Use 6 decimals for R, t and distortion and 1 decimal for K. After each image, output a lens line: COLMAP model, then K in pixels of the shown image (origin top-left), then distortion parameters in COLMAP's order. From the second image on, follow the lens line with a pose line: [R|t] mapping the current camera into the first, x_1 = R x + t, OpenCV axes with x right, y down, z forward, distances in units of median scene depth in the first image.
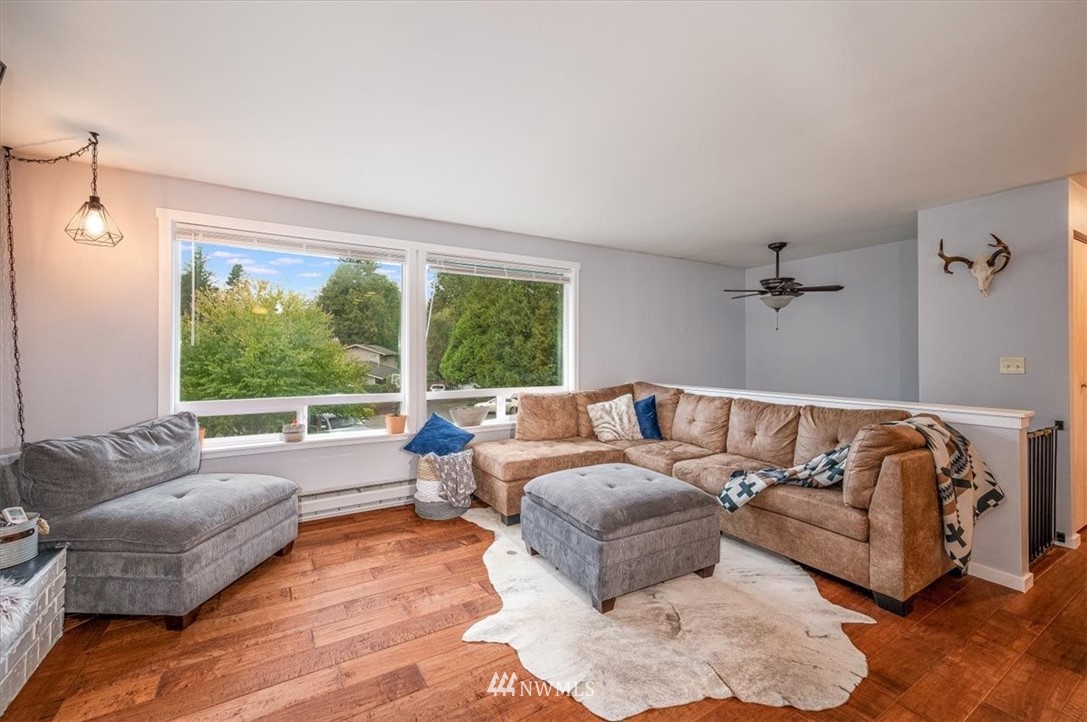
lens RADIAL K [[446.5, 0, 541.4], [0, 446.5, 361.6], [0, 0, 1]] dist [0.001046, -0.000610]
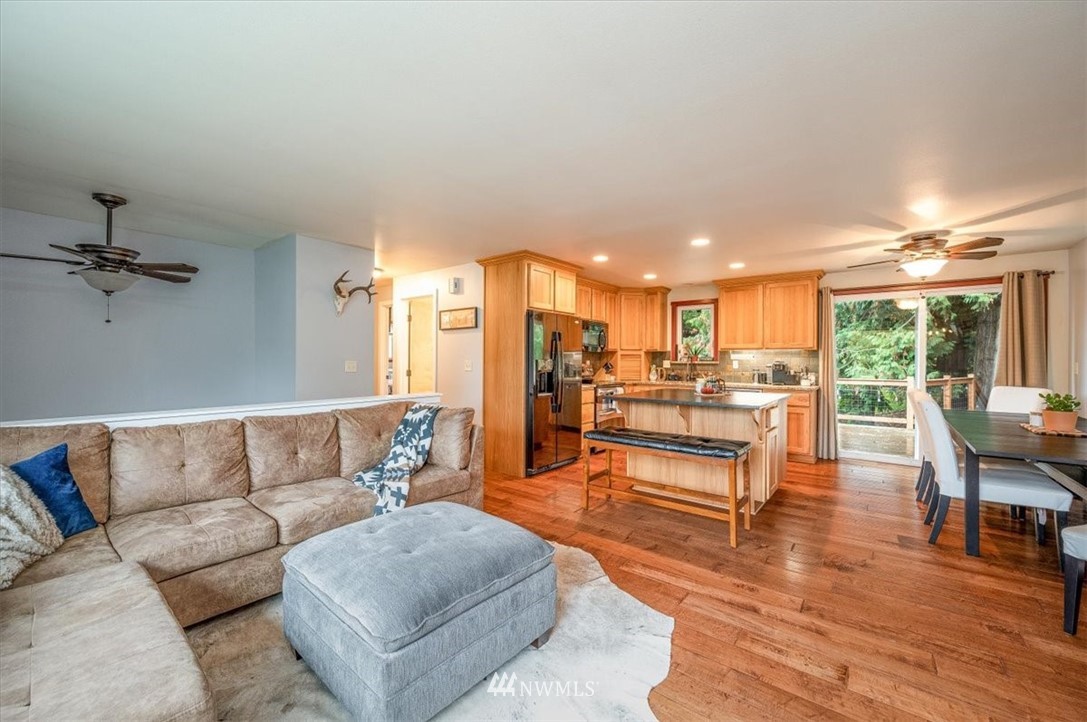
lens RADIAL K [[426.2, 0, 543.9], [0, 426.2, 361.3], [0, 0, 1]] dist [-0.006267, -0.000387]
pose [[-0.344313, -0.007730, 0.938823, -0.349424], [0.009668, 0.999884, 0.011778, -0.013883], [-0.938805, 0.013132, -0.344199, 0.663409]]
